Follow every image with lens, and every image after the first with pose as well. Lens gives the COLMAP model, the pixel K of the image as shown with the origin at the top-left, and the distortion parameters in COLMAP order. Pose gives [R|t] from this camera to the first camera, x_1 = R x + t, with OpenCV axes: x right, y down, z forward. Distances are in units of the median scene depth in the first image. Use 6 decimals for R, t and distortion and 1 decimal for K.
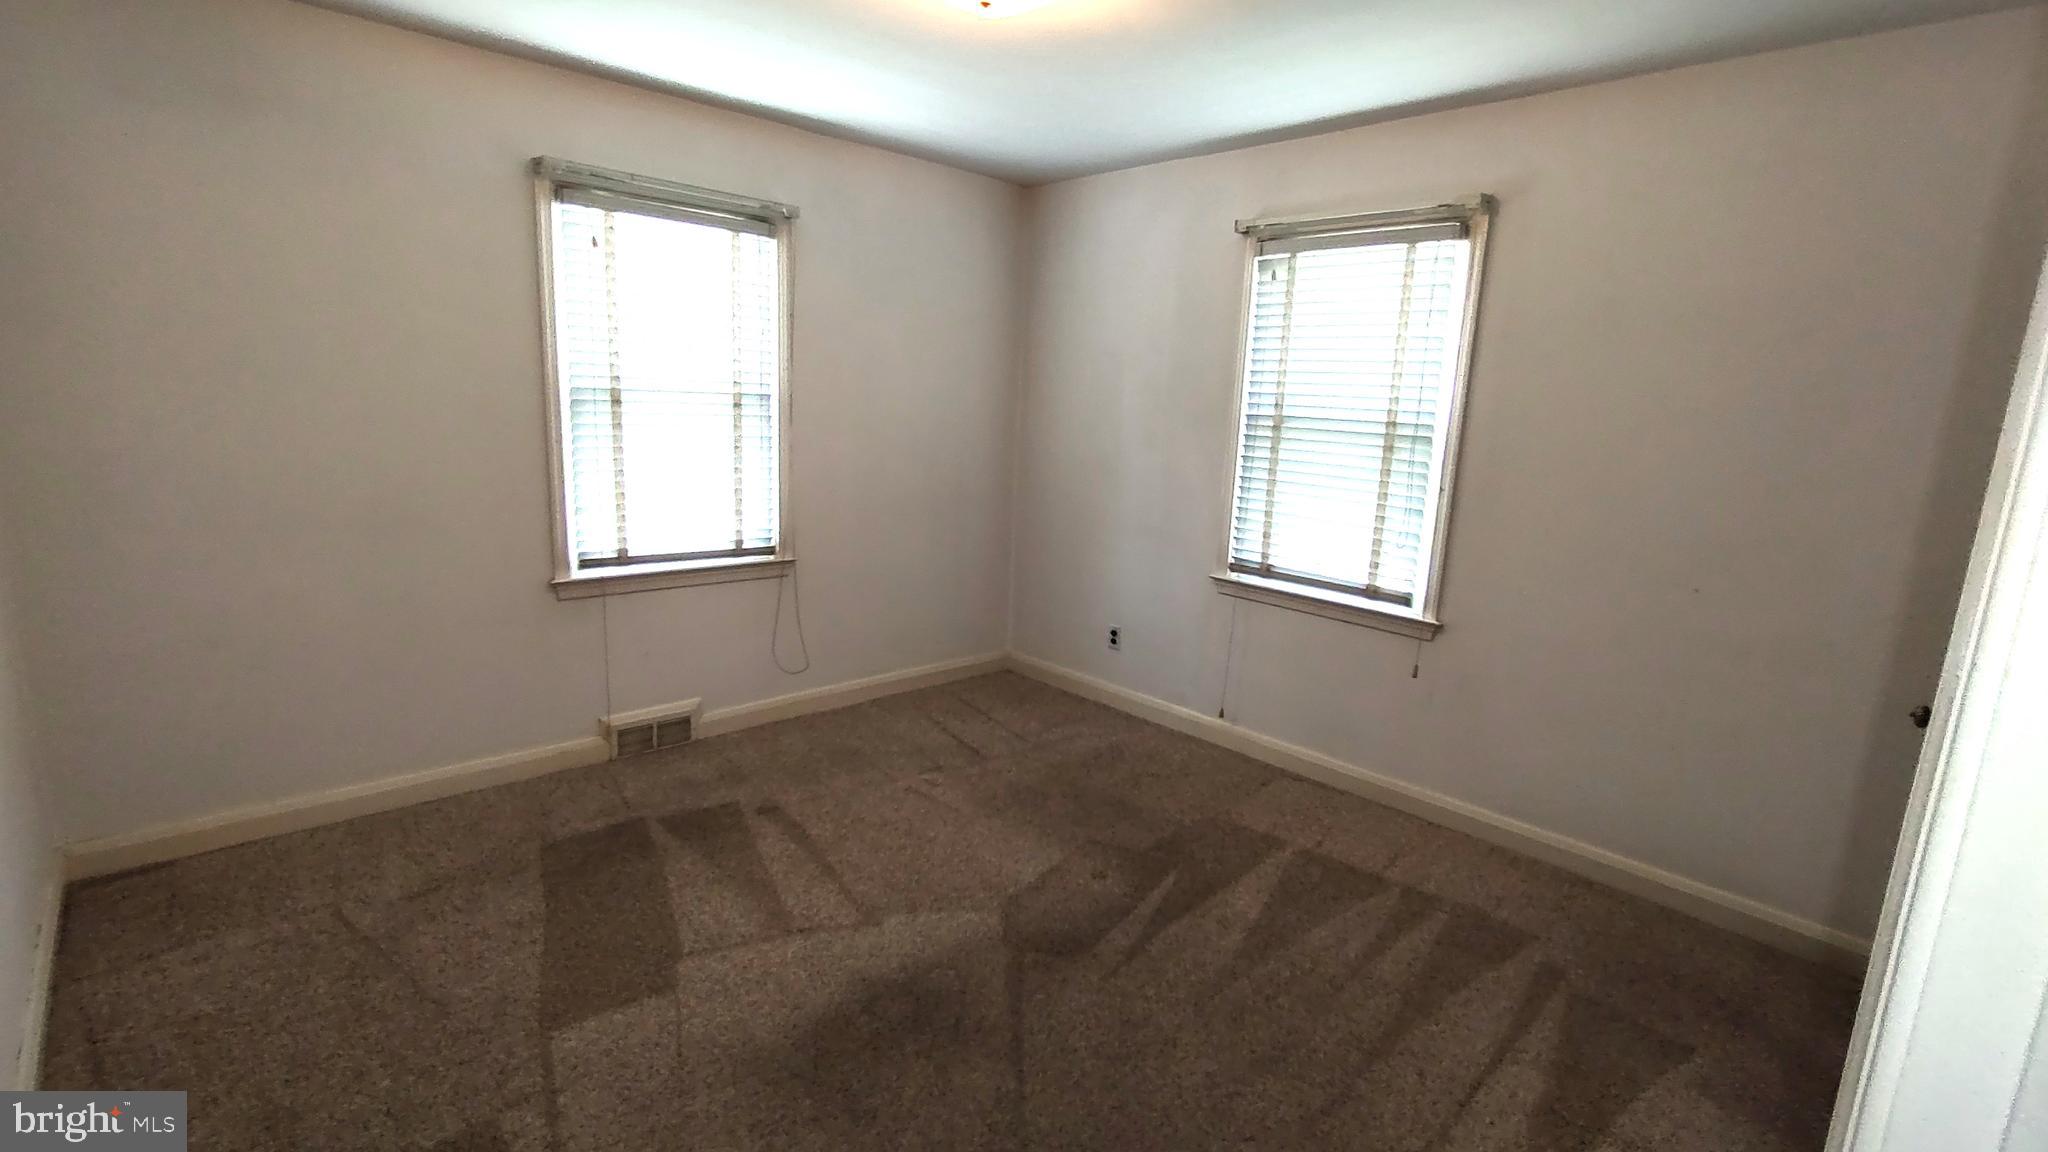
lens RADIAL K [[930.3, 0, 1024.0], [0, 930.3, 576.0], [0, 0, 1]] dist [0.000852, -0.000097]
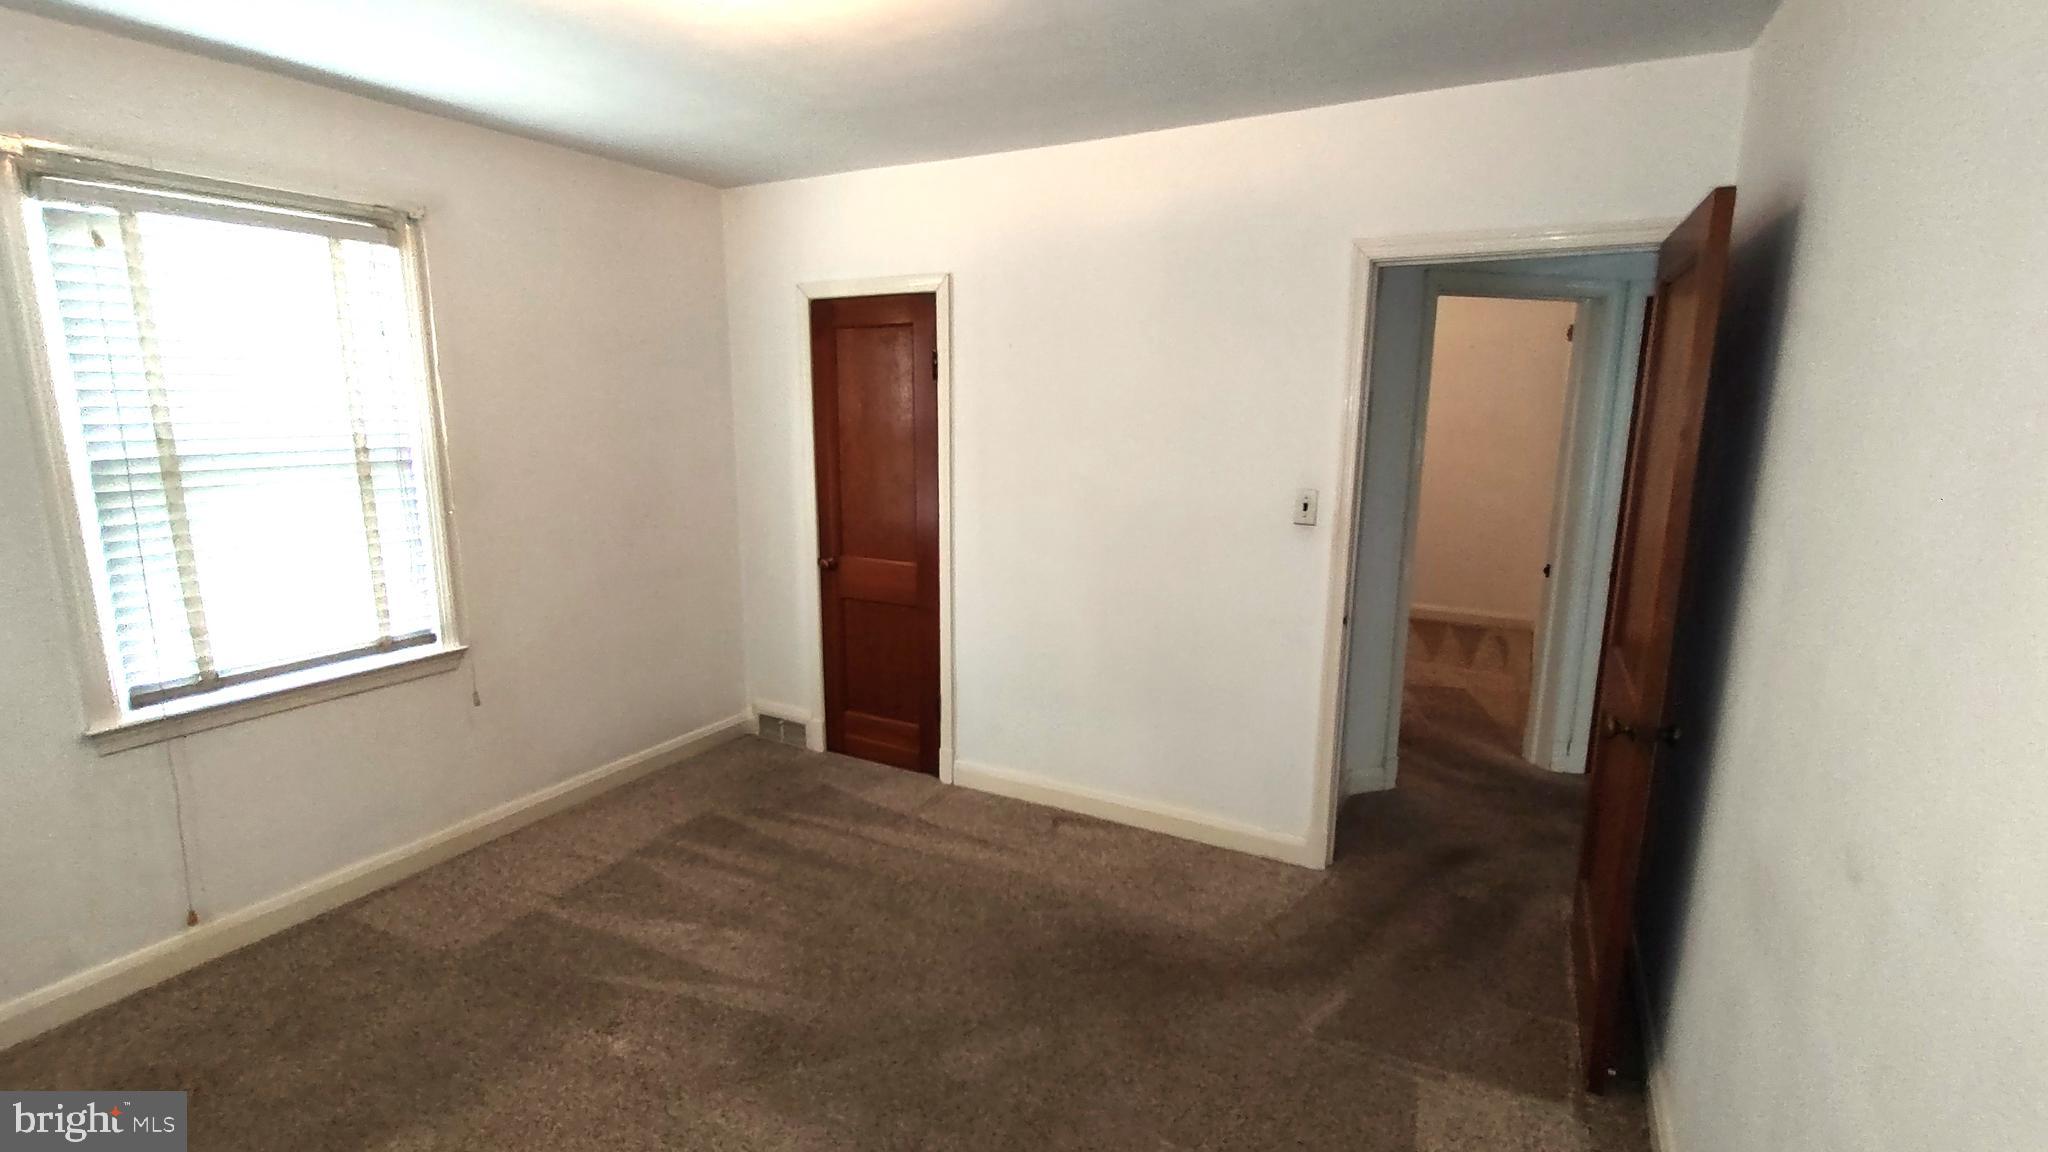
lens RADIAL K [[930.3, 0, 1024.0], [0, 930.3, 576.0], [0, 0, 1]] dist [0.000852, -0.000097]
pose [[-0.314556, -0.232159, 0.920411, -0.558074], [0.162121, 0.942245, 0.293072, -0.188972], [-0.935292, 0.241405, -0.258751, 0.622890]]
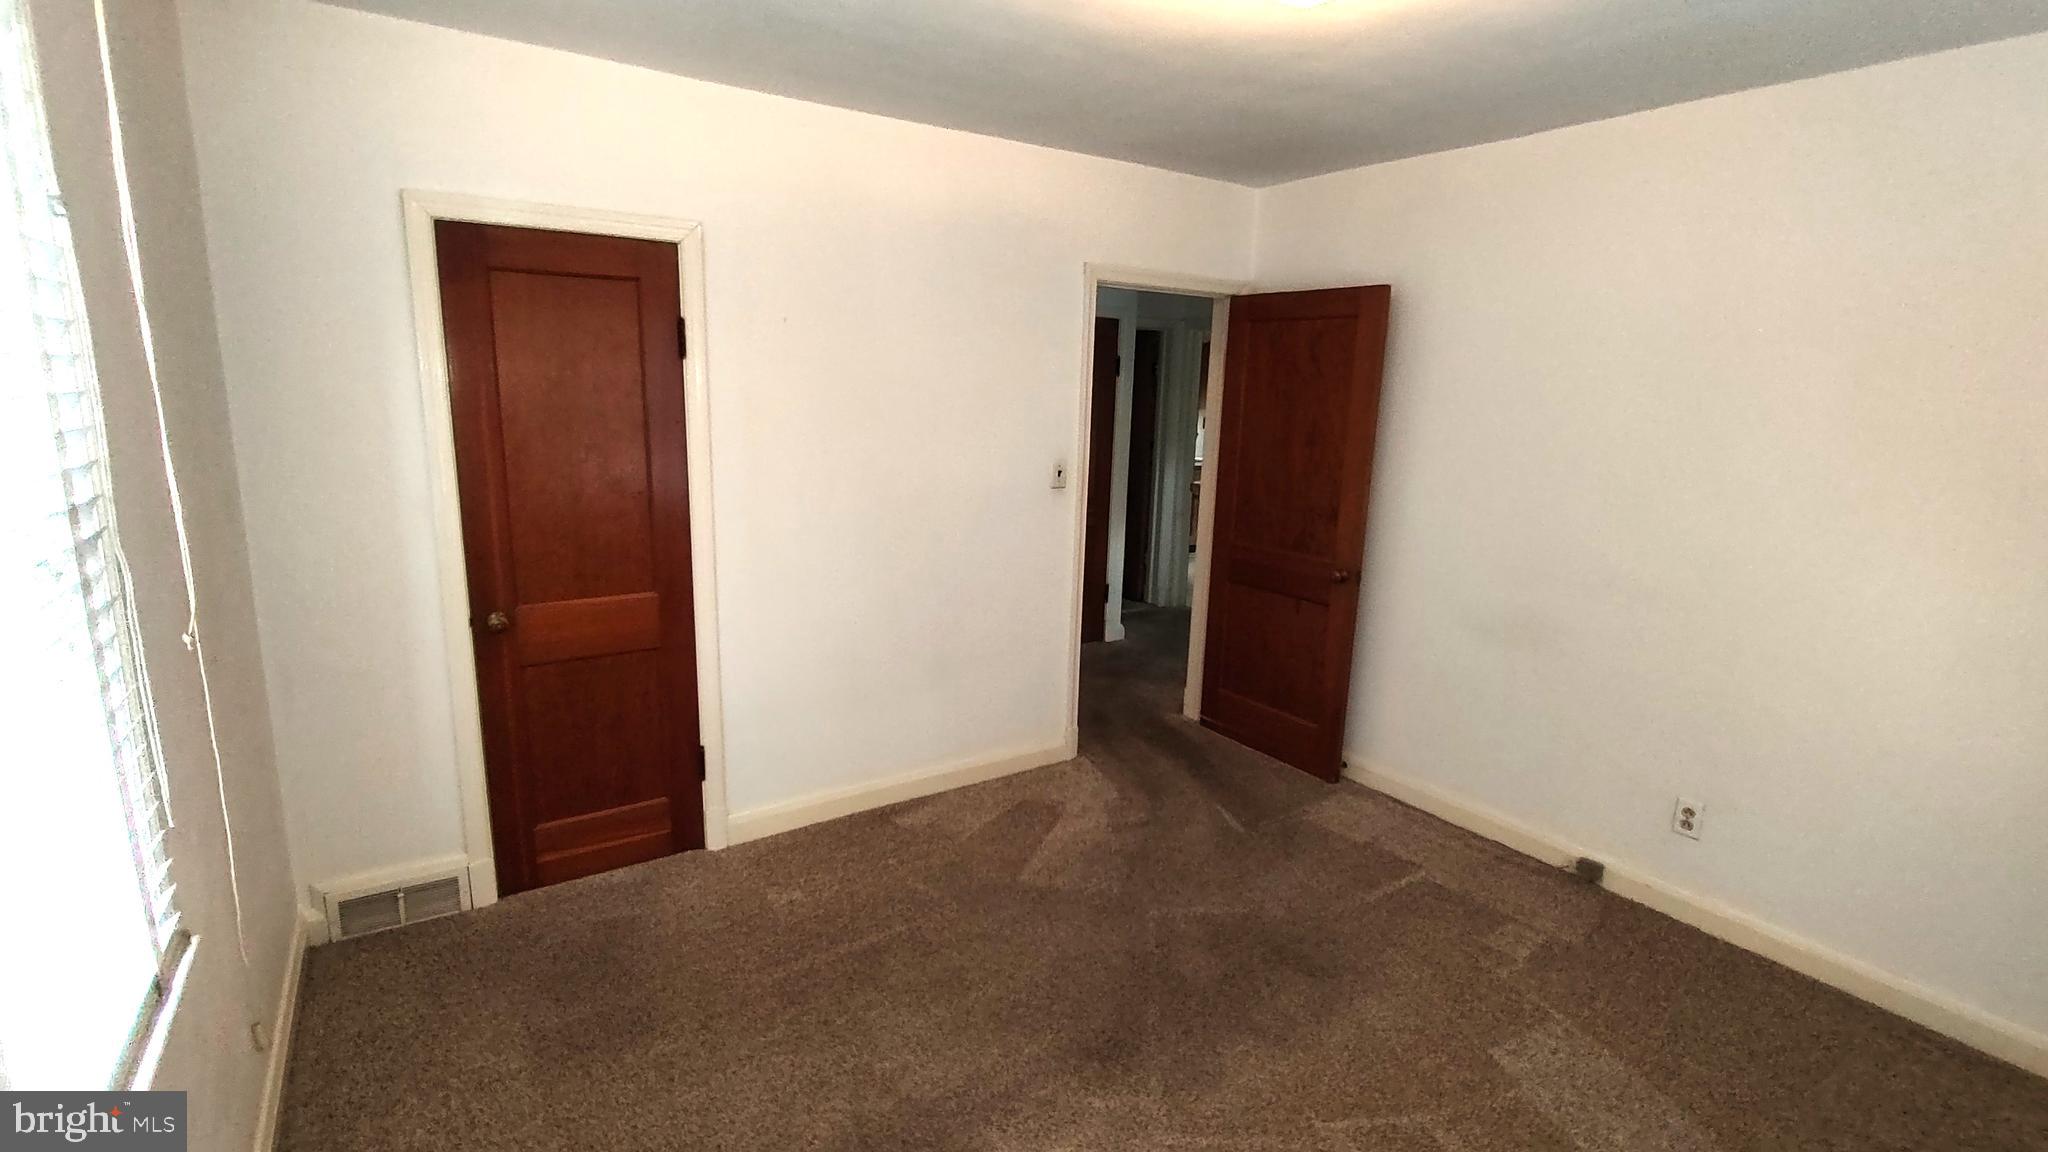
lens RADIAL K [[930.3, 0, 1024.0], [0, 930.3, 576.0], [0, 0, 1]] dist [0.000852, -0.000097]
pose [[-0.984278, -0.108712, 0.139207, 0.022958], [-0.045259, 0.917065, 0.396160, -0.264710], [-0.170729, 0.383631, -0.907568, 1.140639]]
